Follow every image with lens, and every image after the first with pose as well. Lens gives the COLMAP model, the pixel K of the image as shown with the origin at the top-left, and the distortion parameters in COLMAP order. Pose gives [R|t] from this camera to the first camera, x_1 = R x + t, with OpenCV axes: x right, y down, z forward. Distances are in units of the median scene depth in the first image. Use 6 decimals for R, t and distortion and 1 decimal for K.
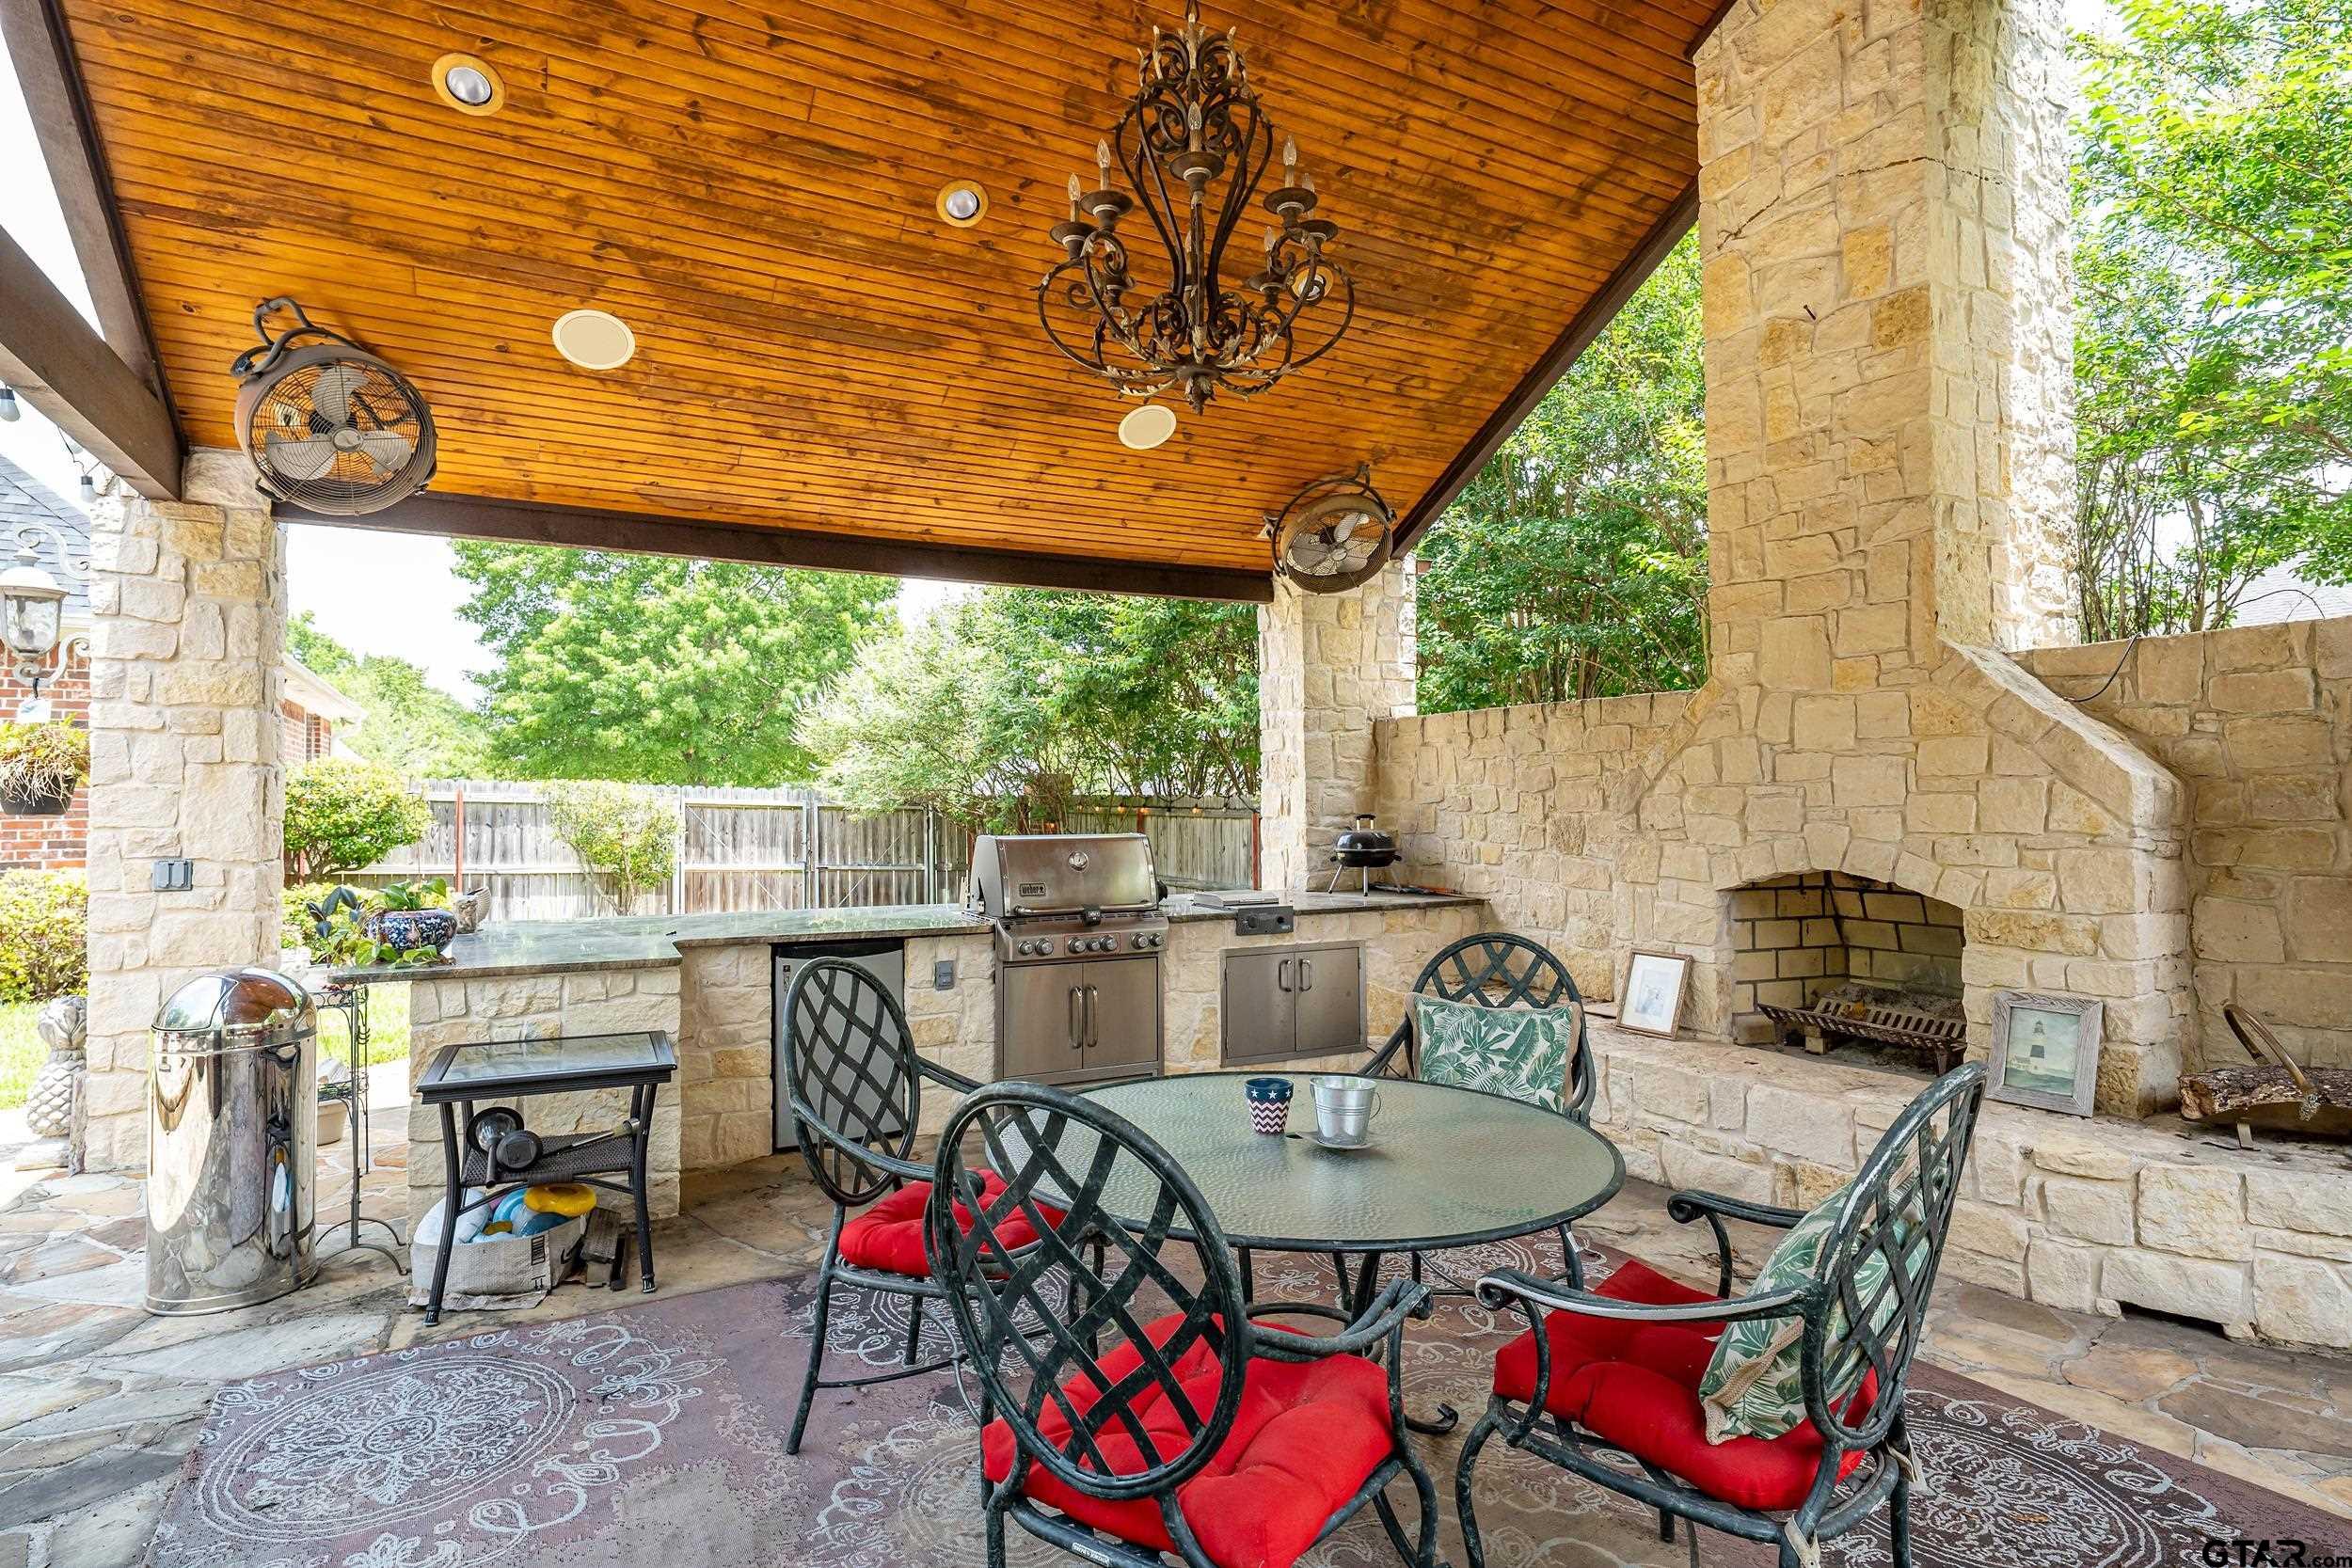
lens RADIAL K [[1213.3, 0, 1175.0], [0, 1213.3, 779.4], [0, 0, 1]] dist [-0.002663, -0.000636]
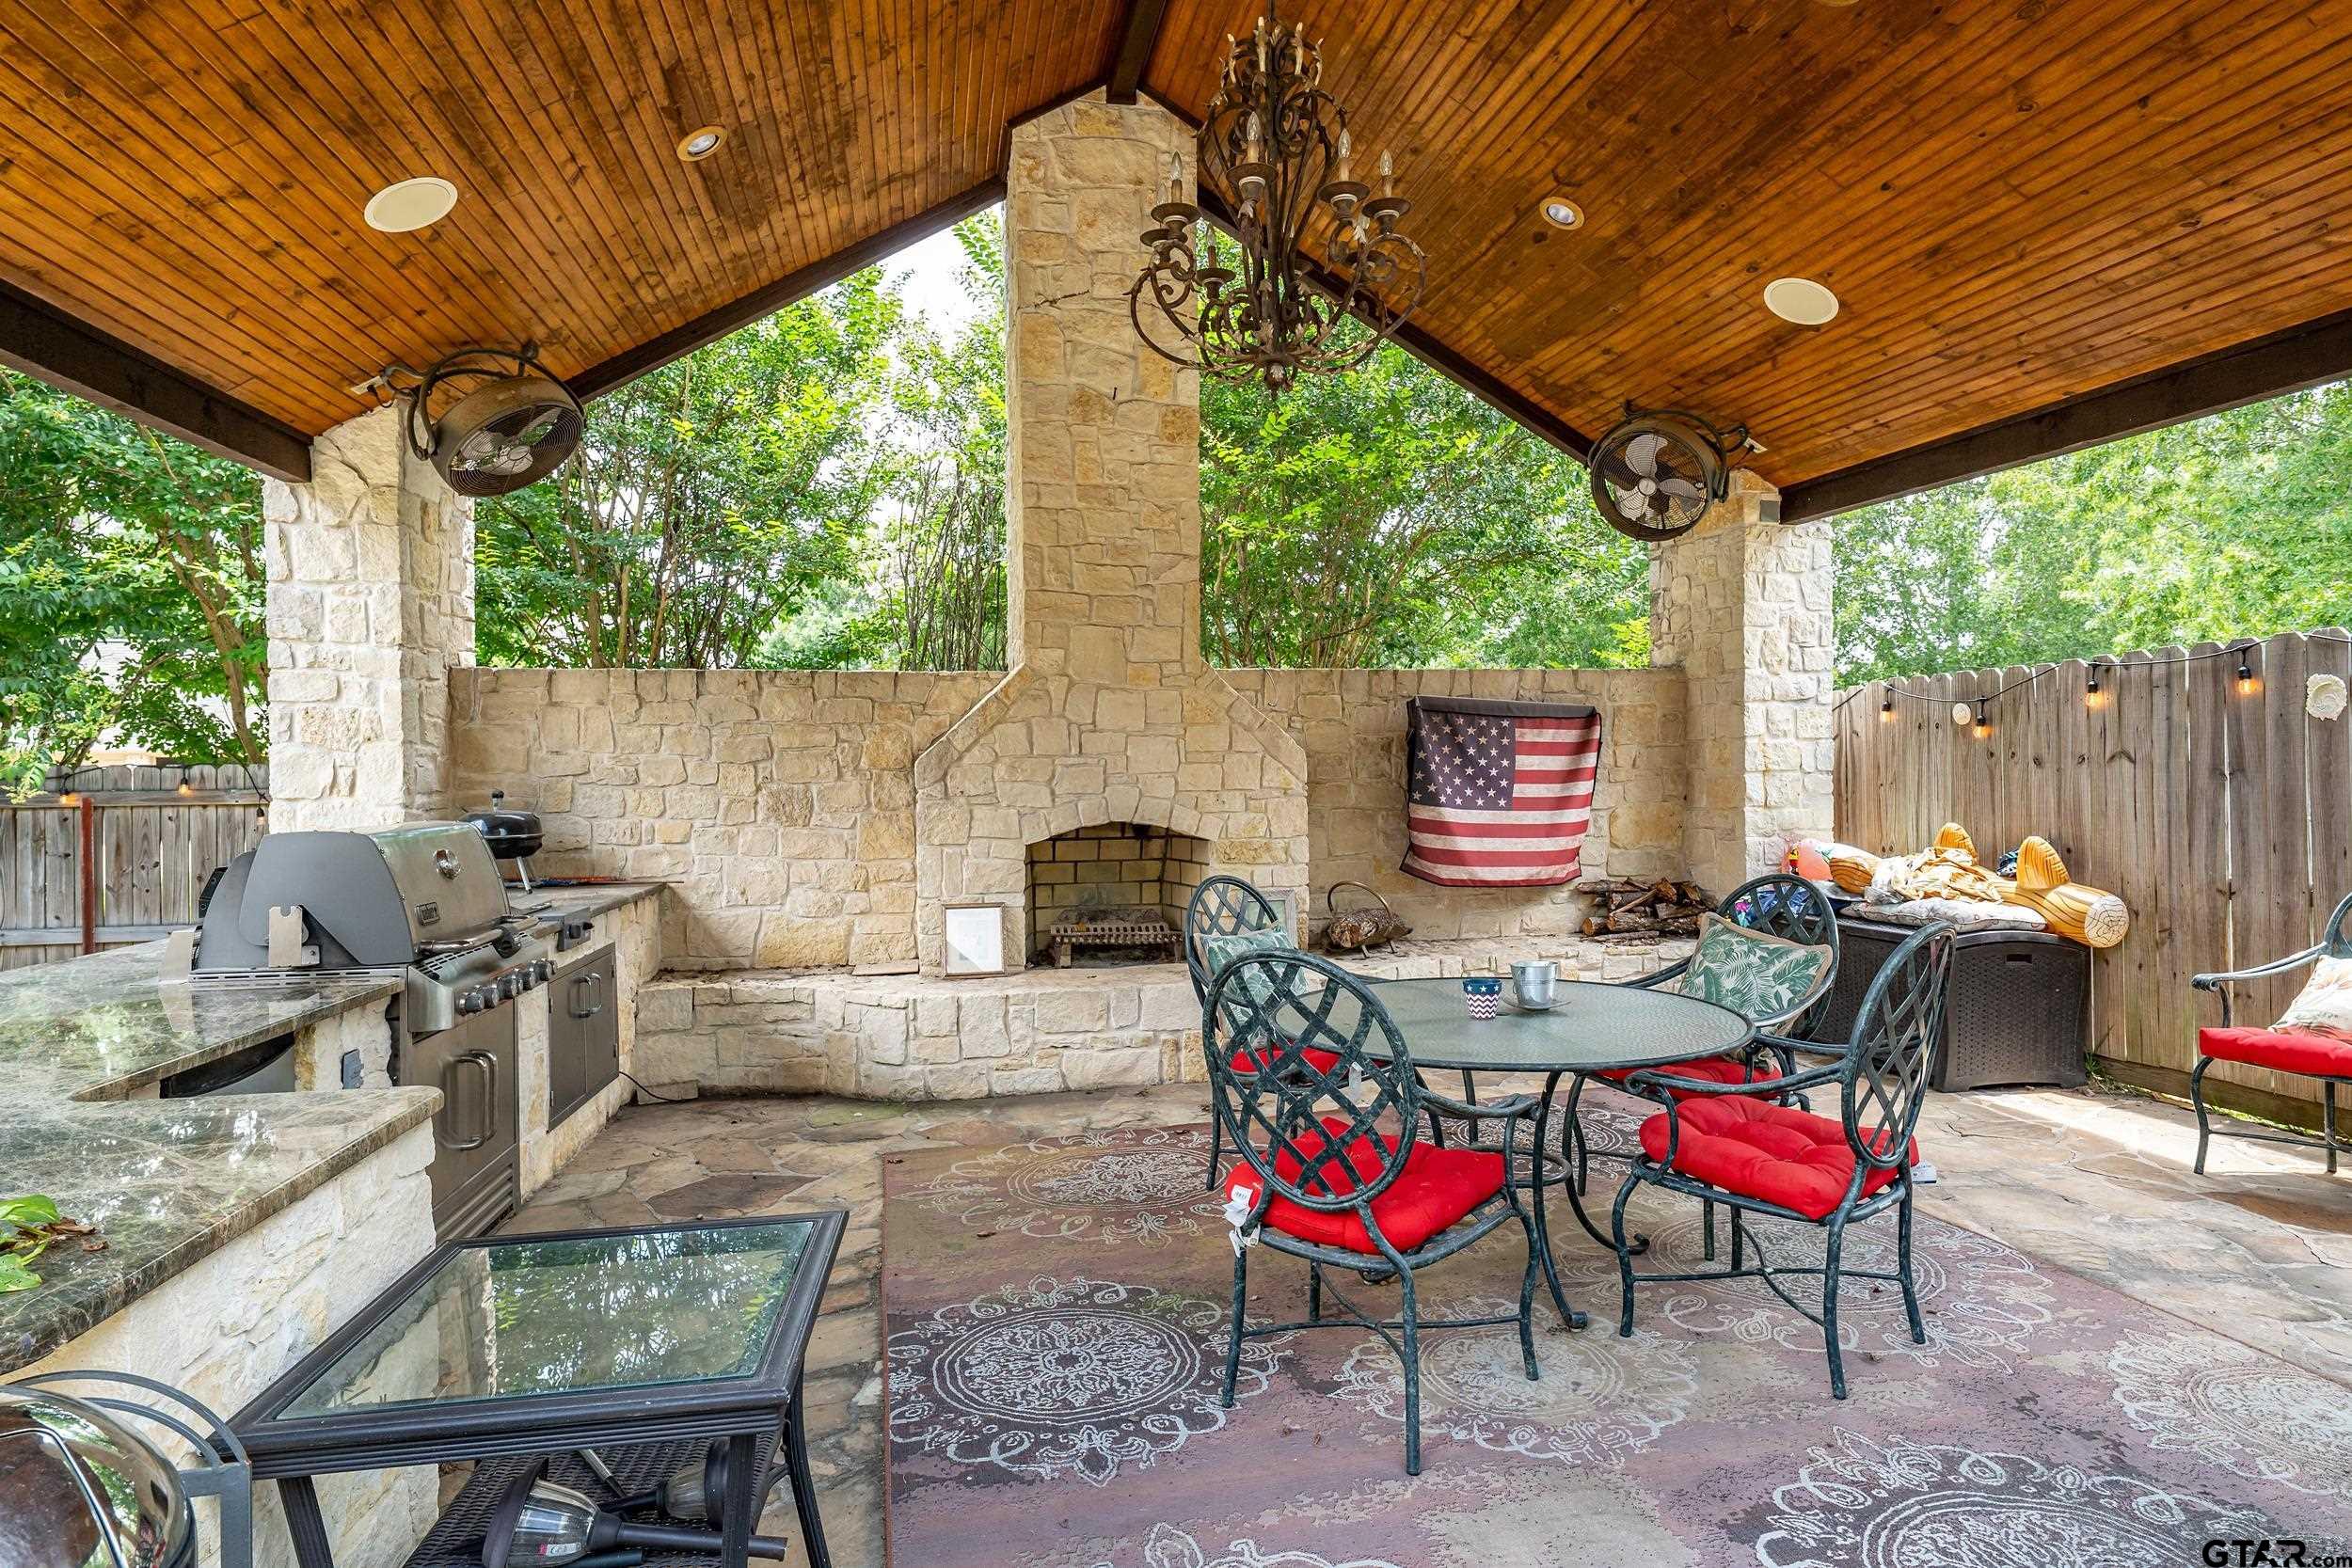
lens RADIAL K [[1261.7, 0, 1178.0], [0, 1261.7, 779.7], [0, 0, 1]] dist [0.002844, 0.000038]
pose [[0.288067, -0.006406, 0.957589, -0.711797], [-0.008549, 0.999921, 0.009261, 0.015023], [-0.957572, -0.010855, 0.287989, 0.508563]]
